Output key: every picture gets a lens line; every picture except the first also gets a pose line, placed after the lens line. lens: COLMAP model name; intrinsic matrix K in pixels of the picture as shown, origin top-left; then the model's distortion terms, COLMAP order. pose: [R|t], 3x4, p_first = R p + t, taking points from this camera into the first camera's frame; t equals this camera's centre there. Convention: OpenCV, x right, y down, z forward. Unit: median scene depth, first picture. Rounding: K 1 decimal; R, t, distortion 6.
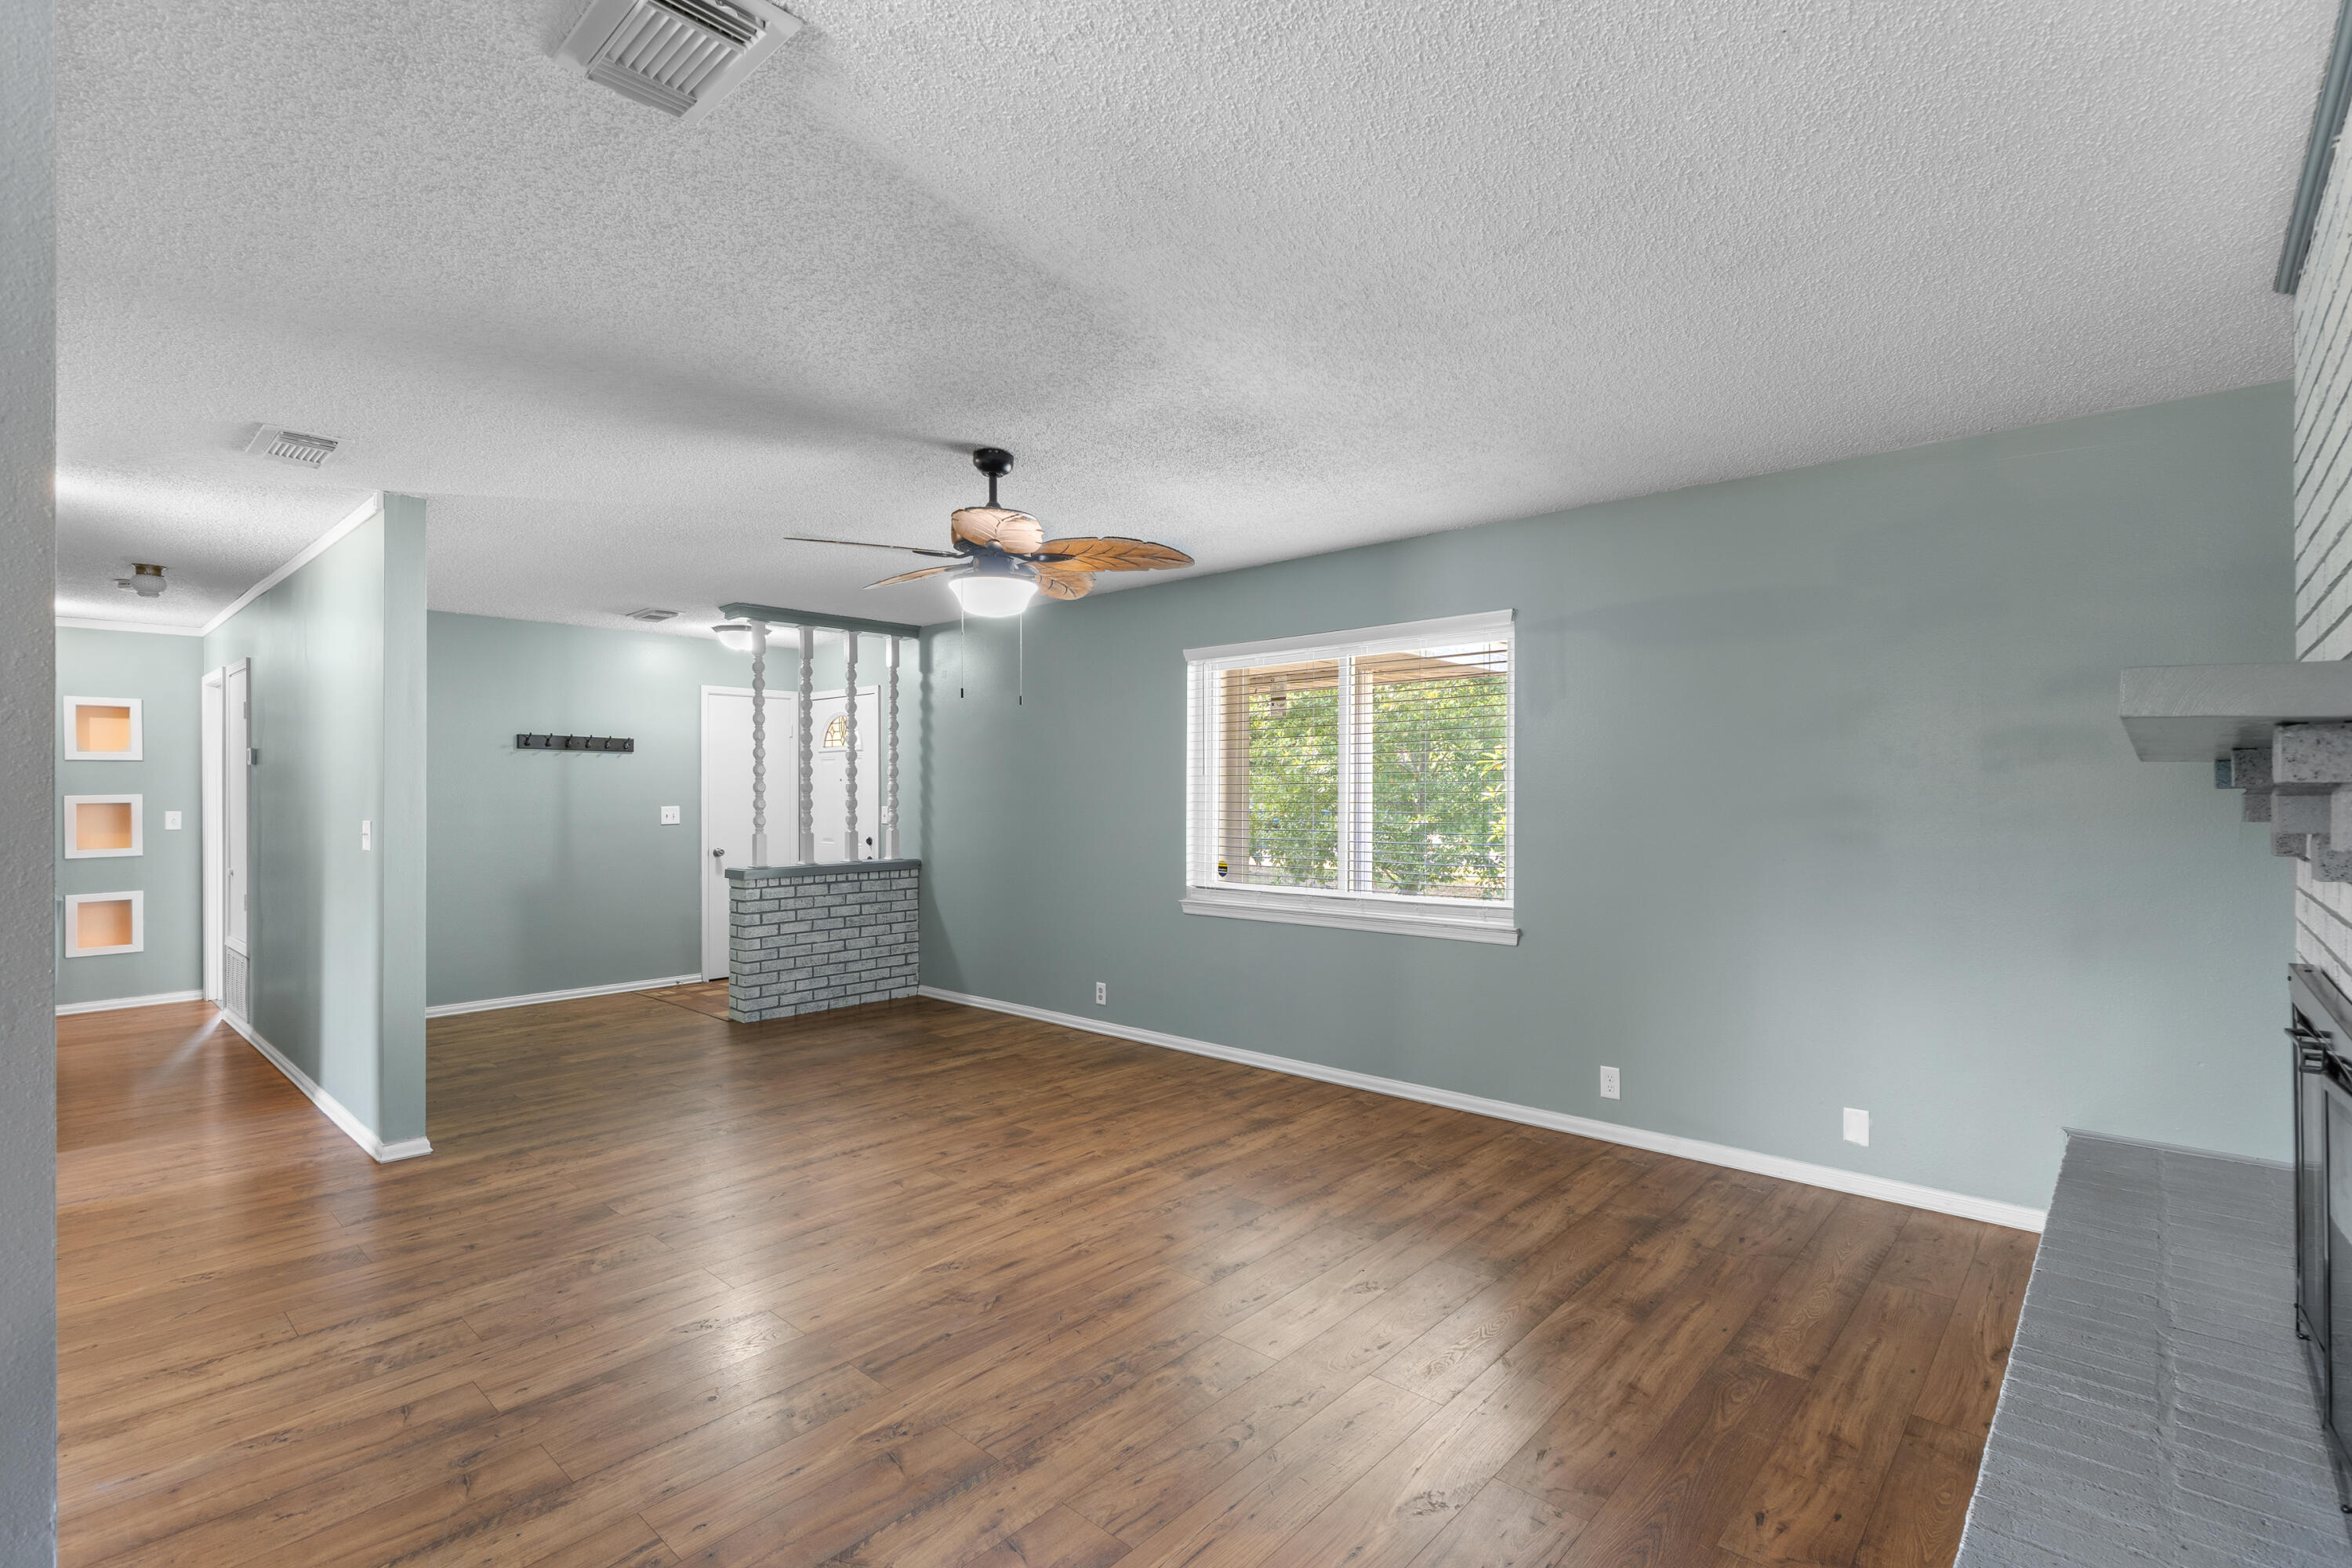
lens RADIAL K [[1082.2, 0, 1227.4], [0, 1082.2, 784.1], [0, 0, 1]] dist [-0.004185, -0.000399]
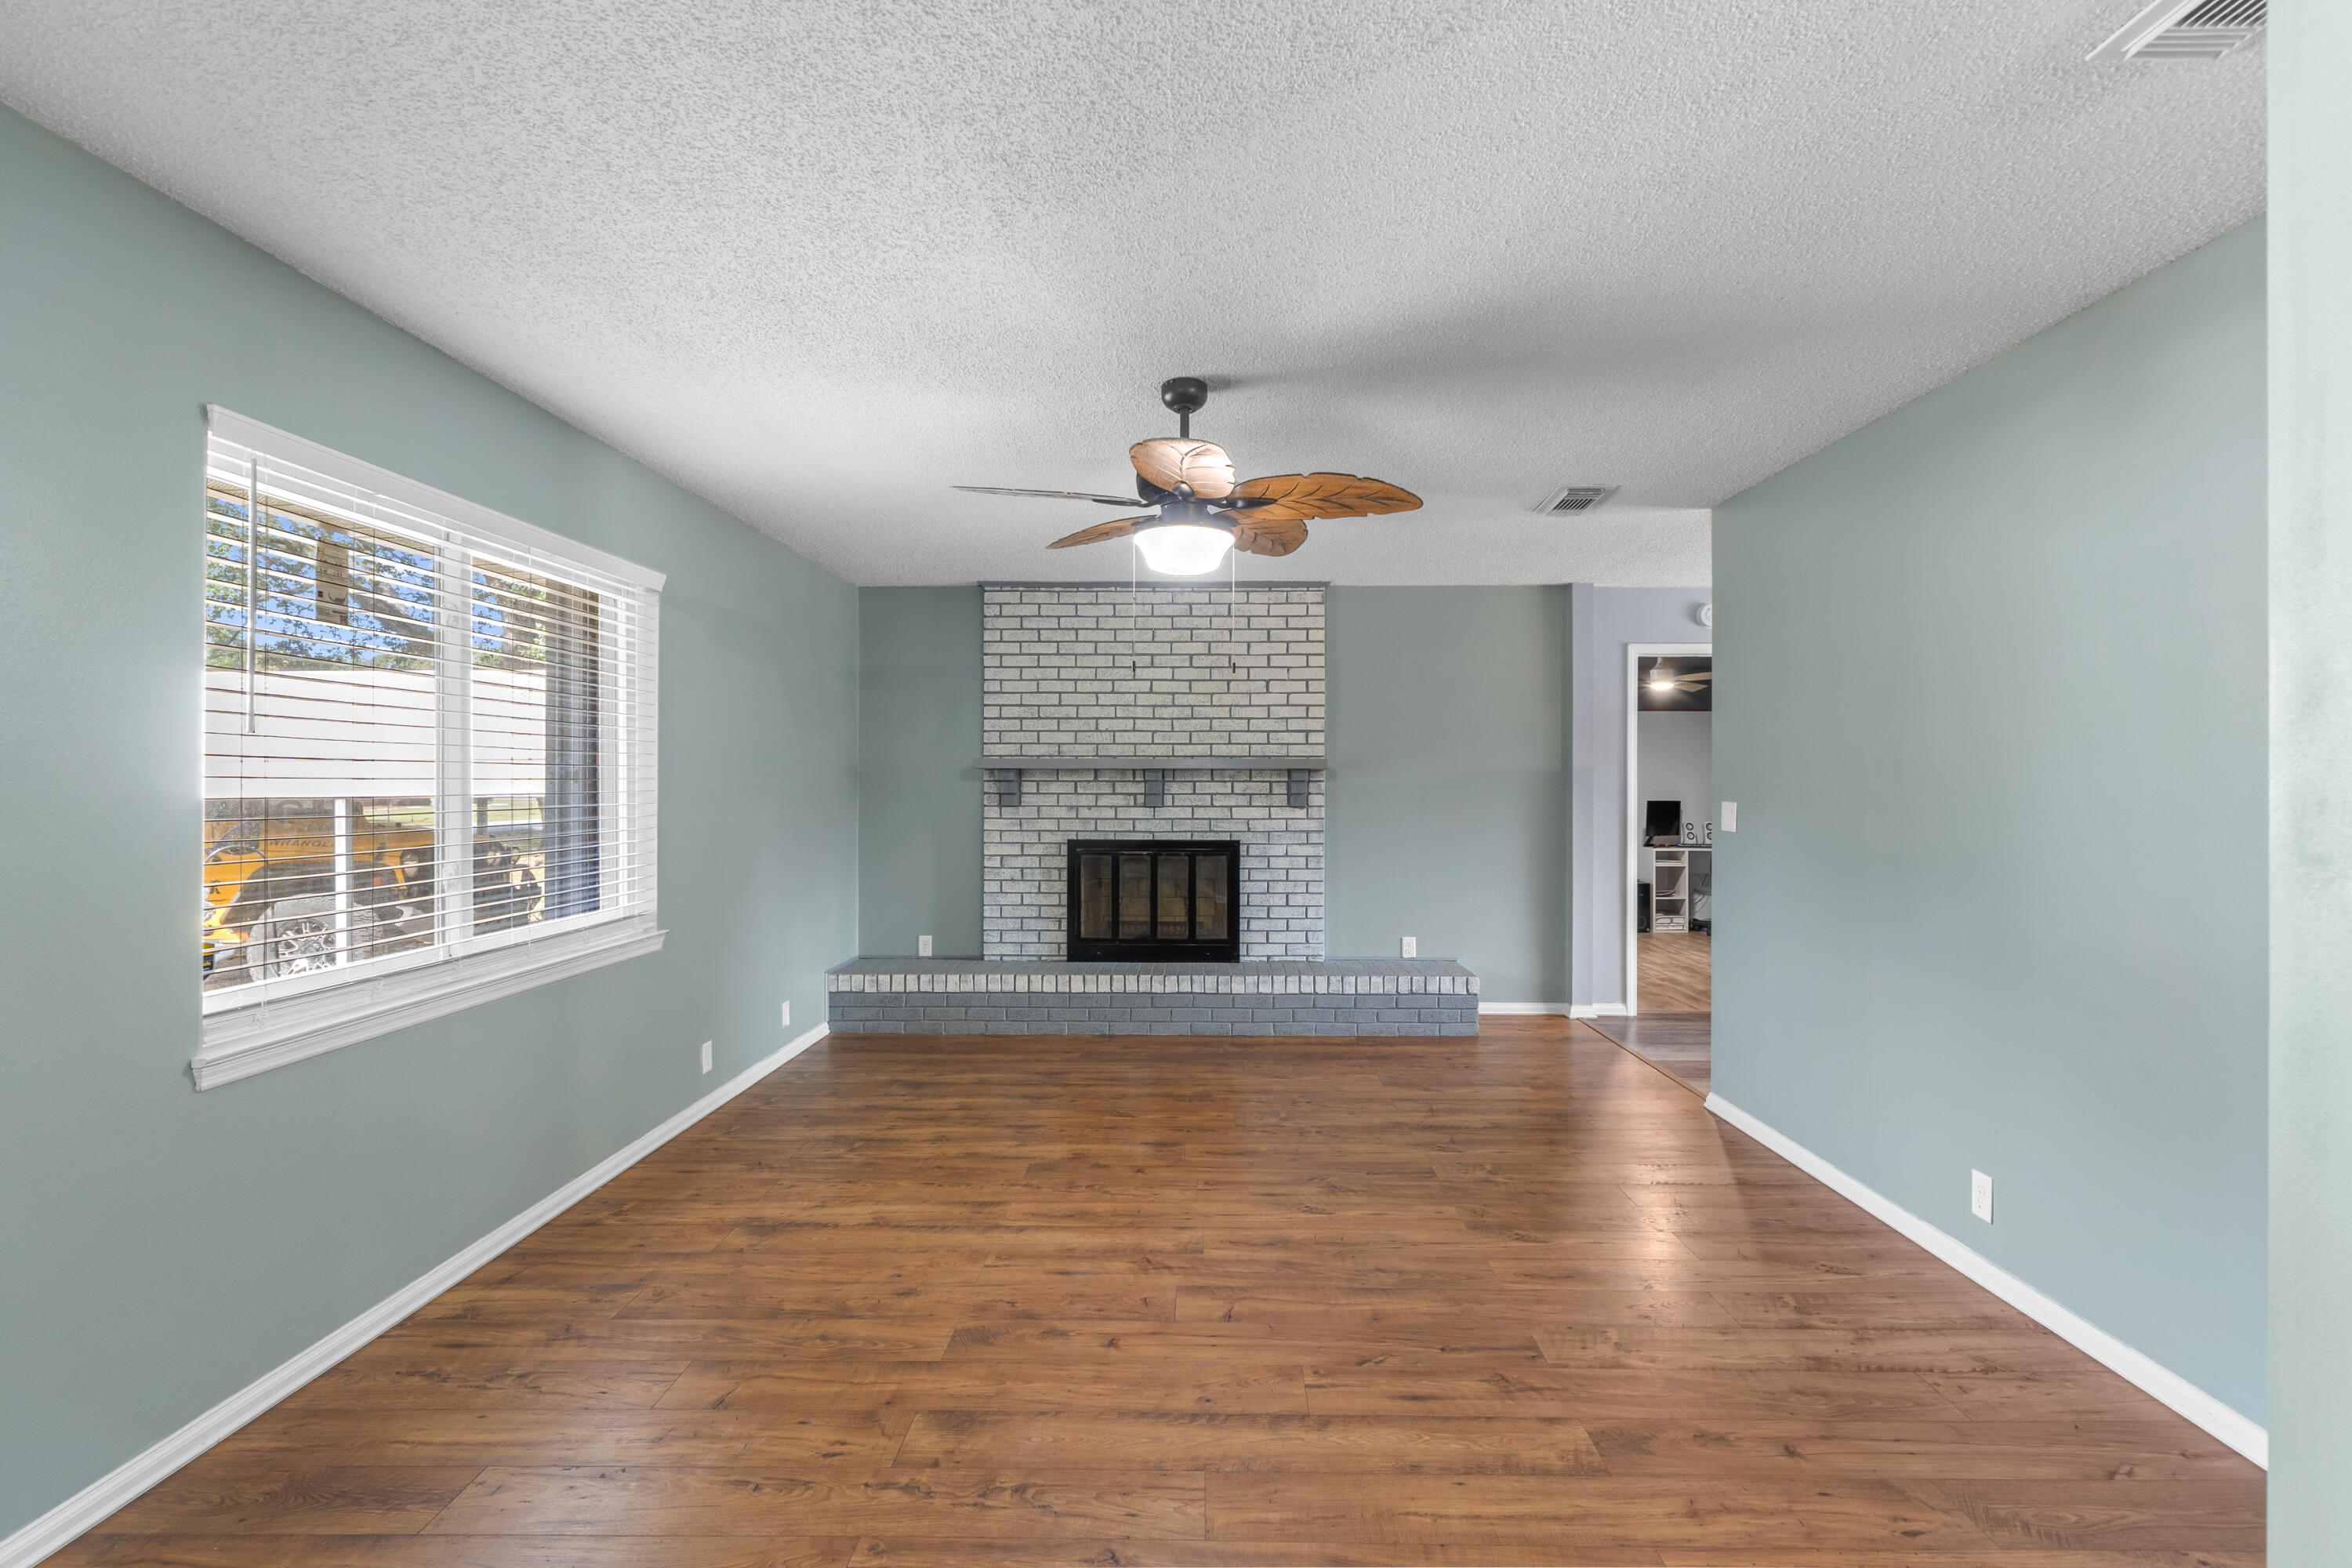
lens RADIAL K [[1082.2, 0, 1188.3], [0, 1082.2, 784.6], [0, 0, 1]] dist [-0.004185, -0.000399]
pose [[-0.641133, -0.000819, 0.767429, -0.774674], [-0.008387, 0.999947, -0.005939, 0.015888], [-0.767384, -0.010244, -0.641106, 1.368154]]
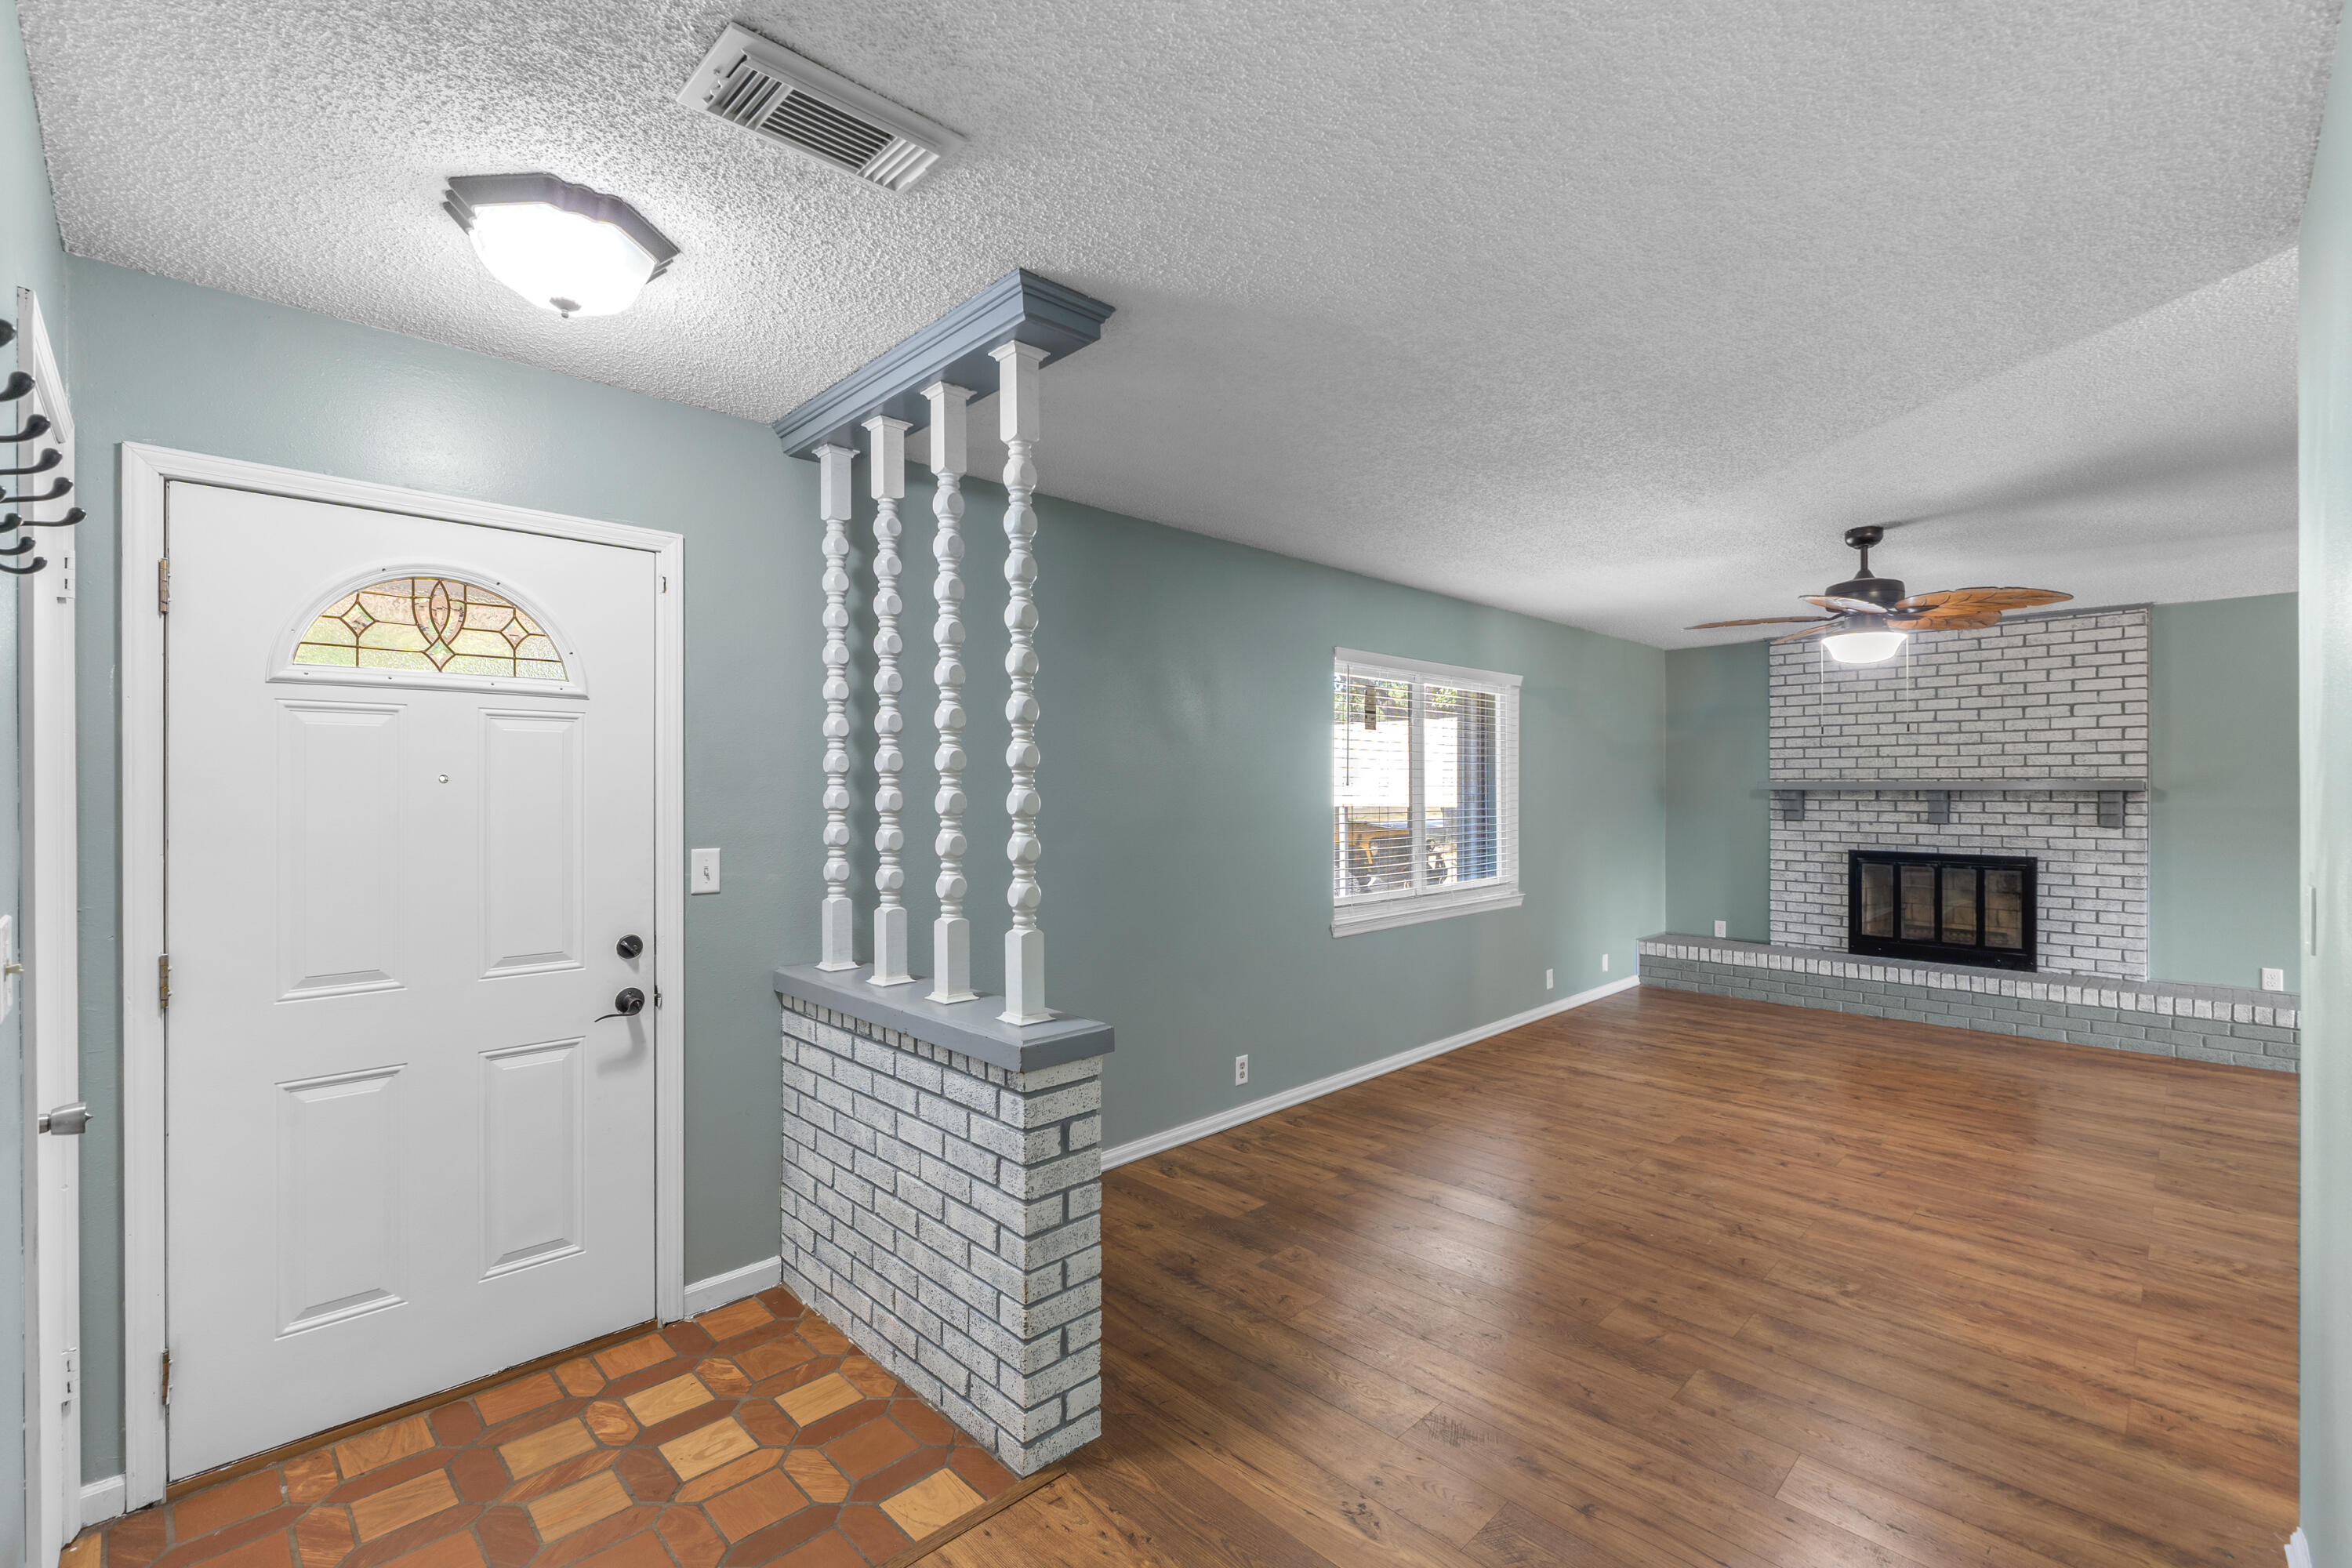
lens RADIAL K [[1002.4, 0, 1206.6], [0, 1002.4, 776.3], [0, 0, 1]] dist [-0.001263, -0.000918]
pose [[0.071693, 0.012722, 0.997346, -1.236018], [-0.010487, 0.999873, -0.012000, -0.005316], [-0.997372, -0.009598, 0.071817, 1.466041]]
